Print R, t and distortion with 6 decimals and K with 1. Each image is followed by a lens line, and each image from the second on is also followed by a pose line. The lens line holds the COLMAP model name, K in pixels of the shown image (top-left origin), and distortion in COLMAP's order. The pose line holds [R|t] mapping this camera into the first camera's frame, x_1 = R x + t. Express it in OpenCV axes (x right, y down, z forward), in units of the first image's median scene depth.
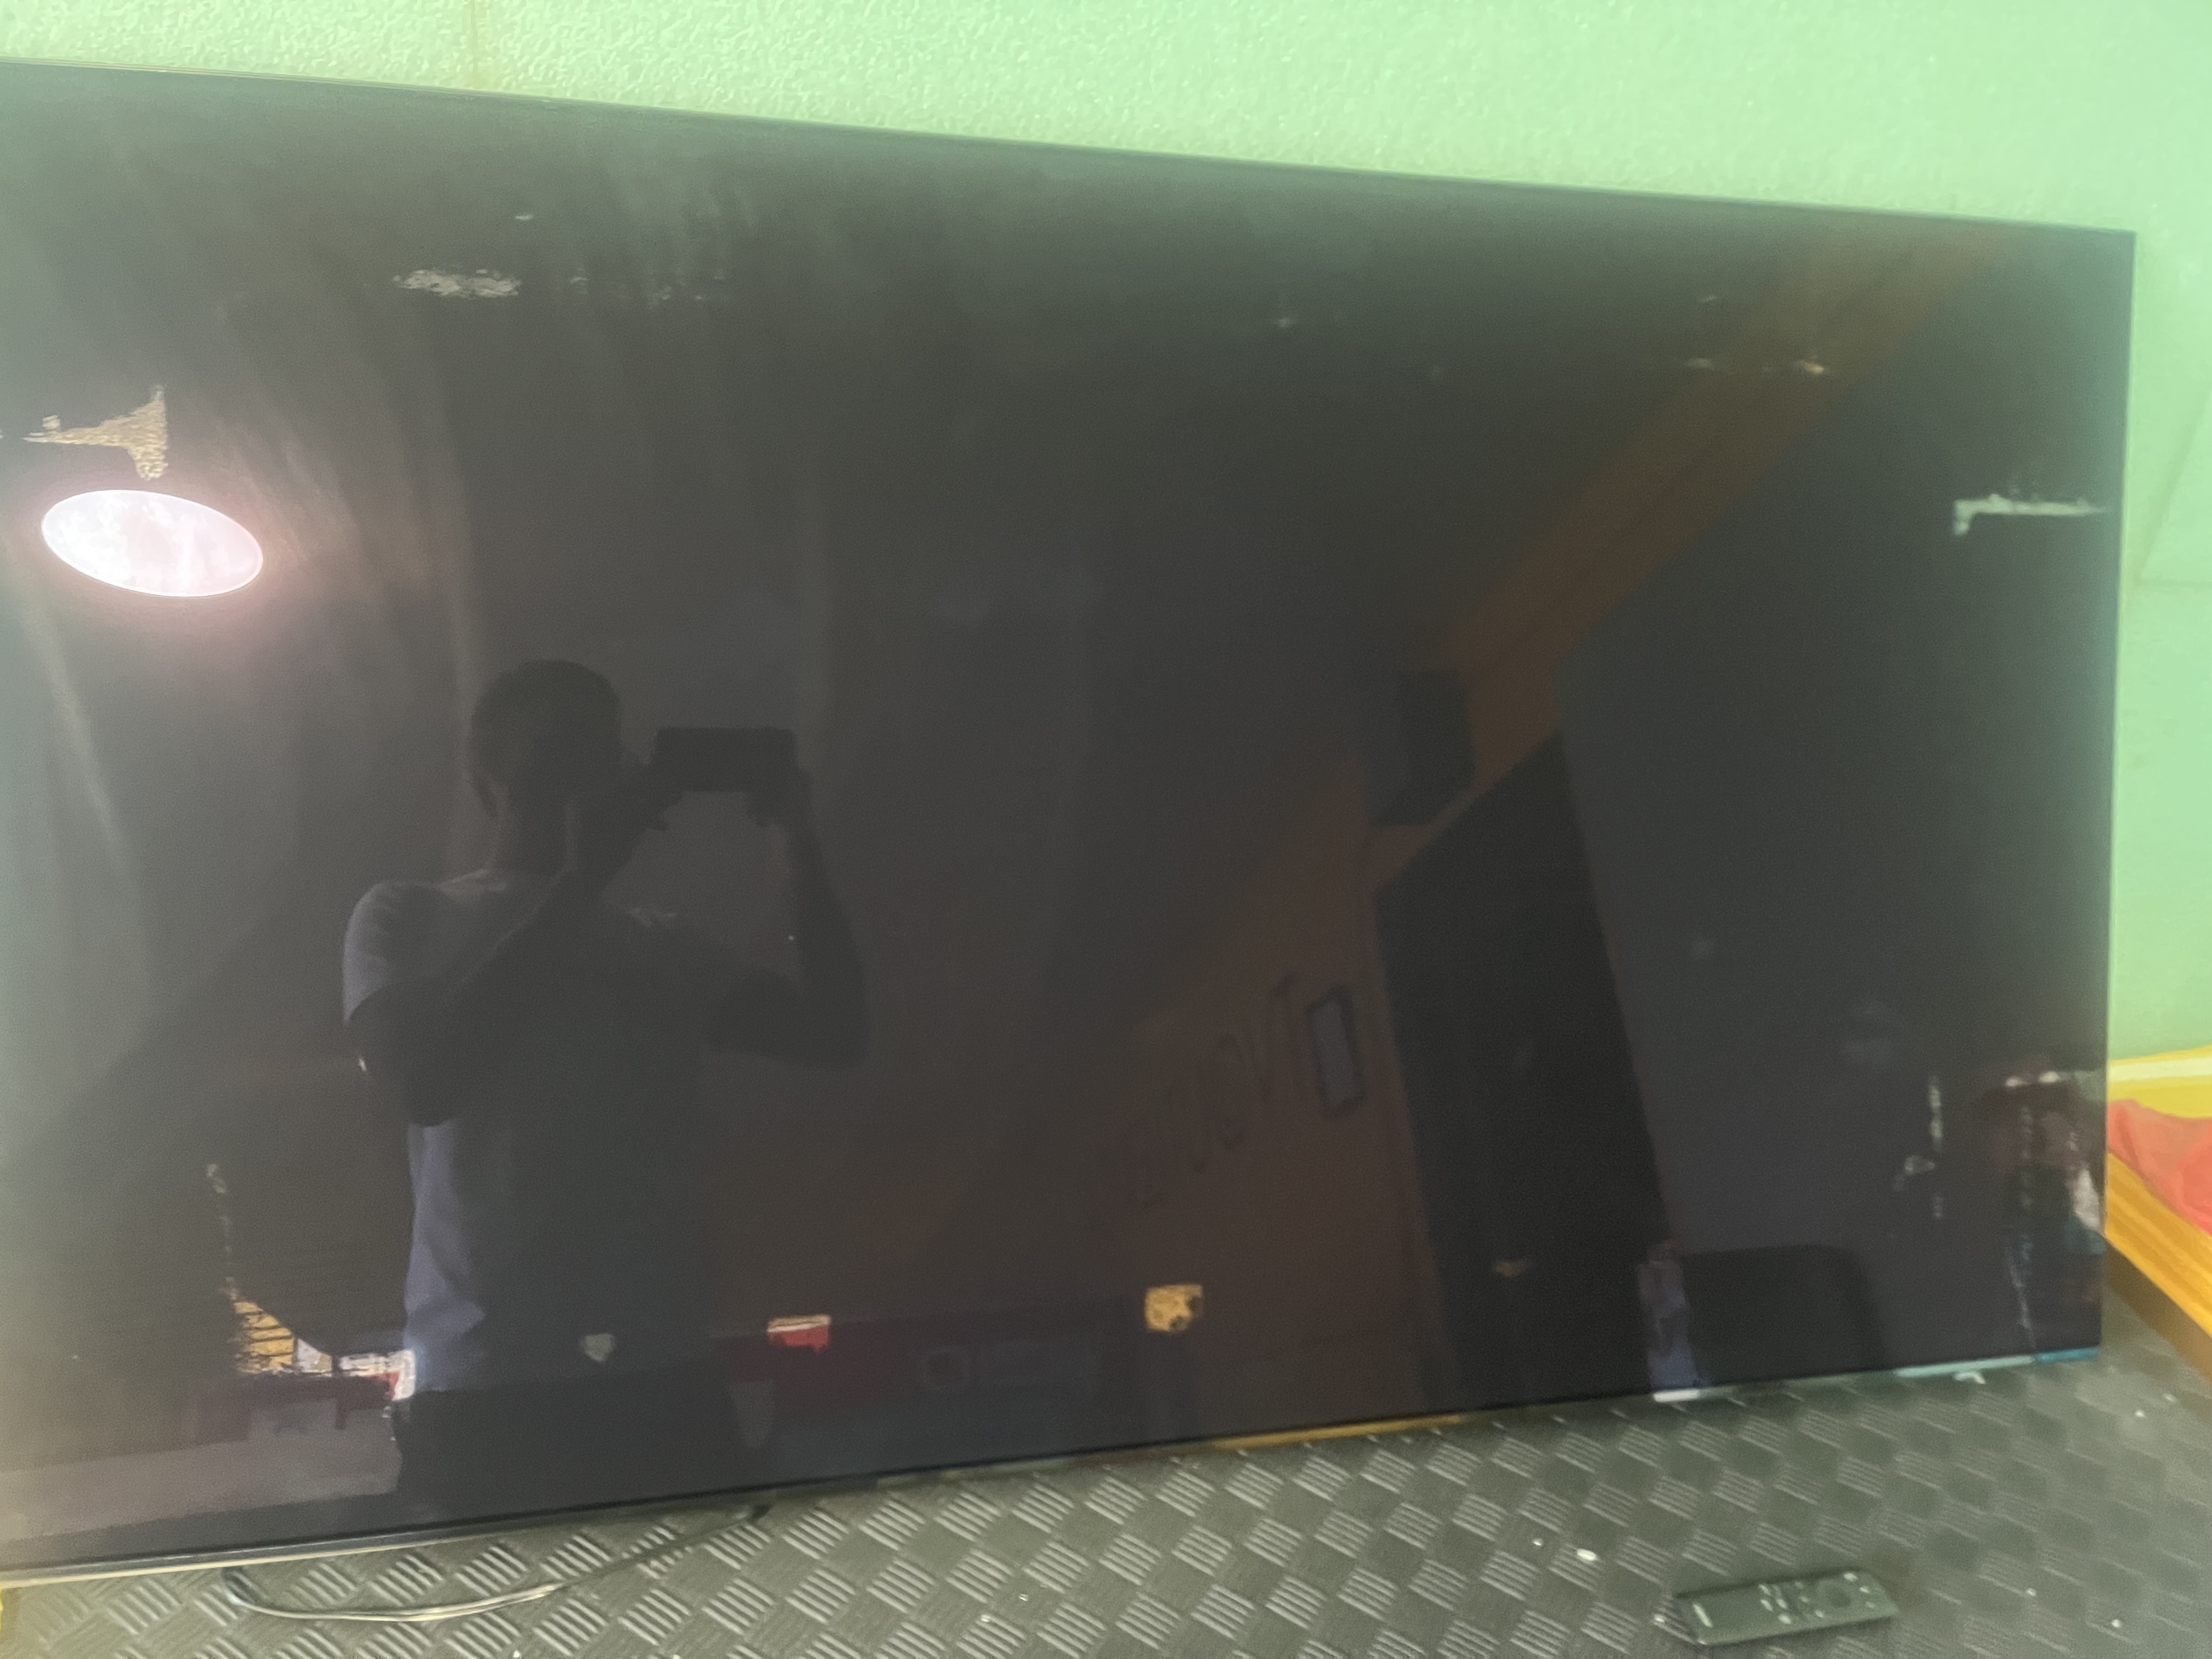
lens RADIAL K [[1699.7, 0, 1109.8], [0, 1699.7, 824.2], [0, 0, 1]] dist [0.043051, -0.065841]
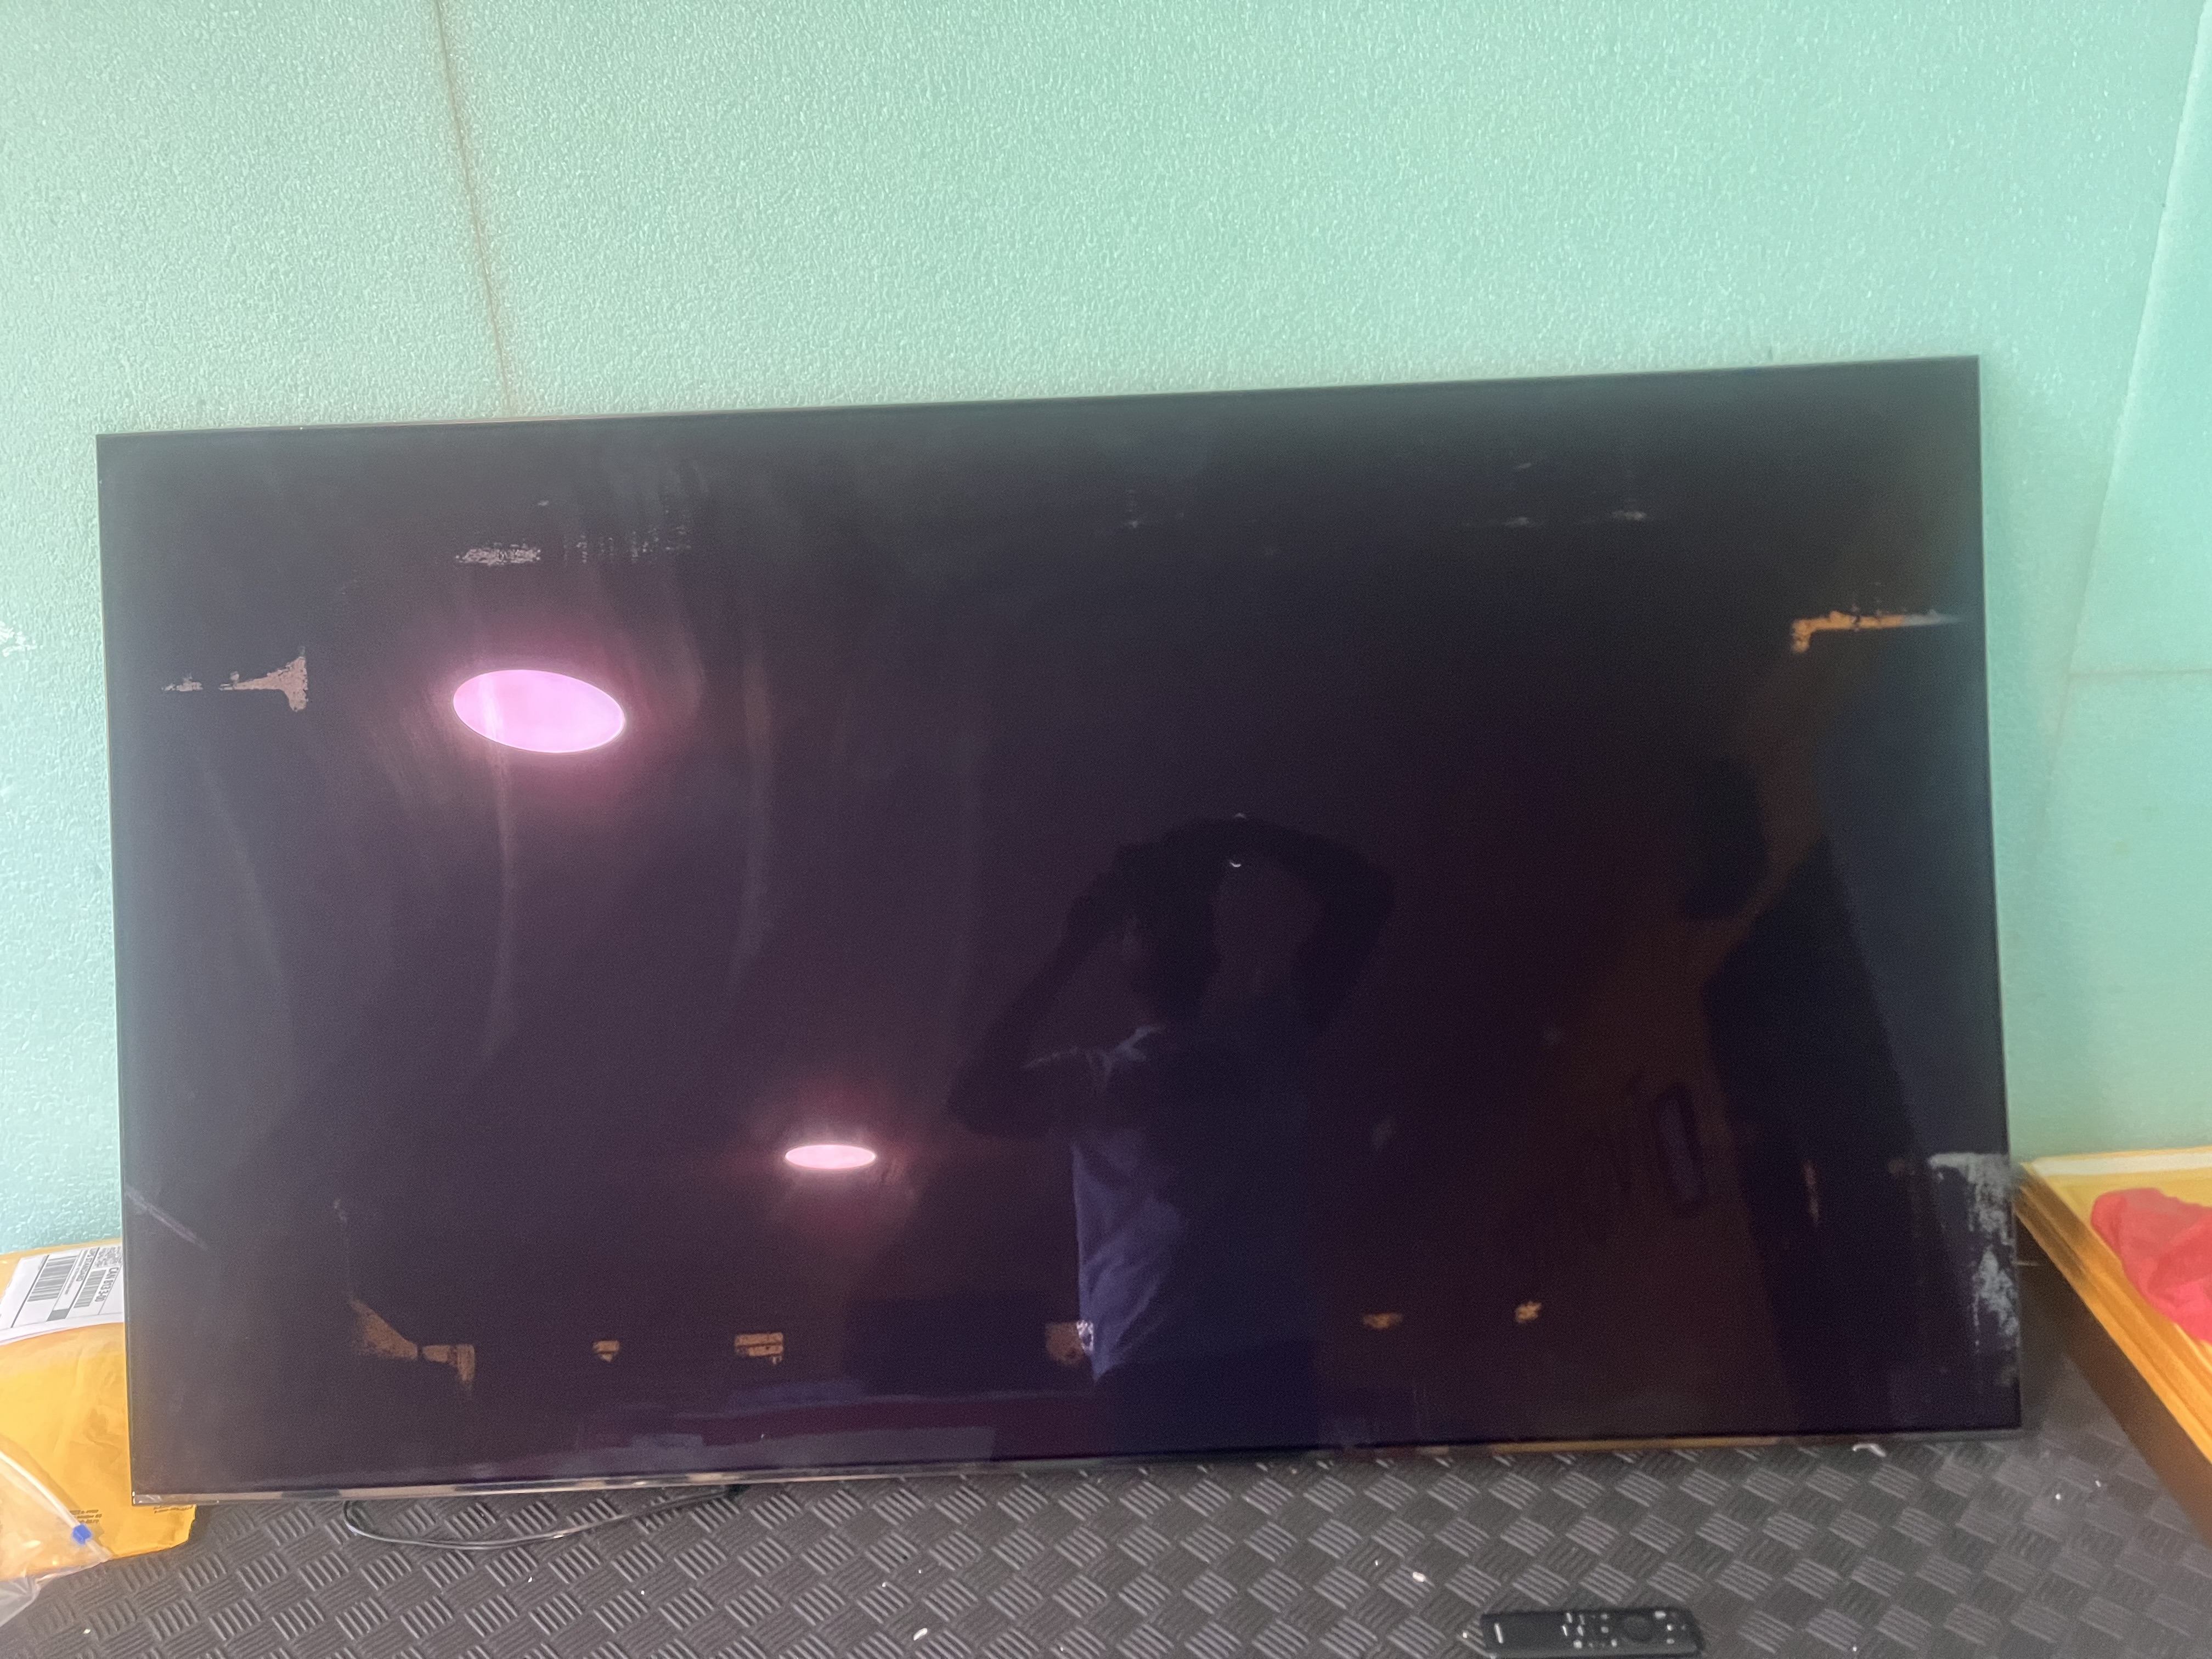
lens RADIAL K [[1699.7, 0, 1107.0], [0, 1699.7, 824.8], [0, 0, 1]] dist [0.043051, -0.065841]
pose [[0.966885, -0.038435, -0.252302, 0.406309], [0.023044, 0.997704, -0.063678, -0.001023], [0.254170, 0.055755, 0.965551, -0.179430]]
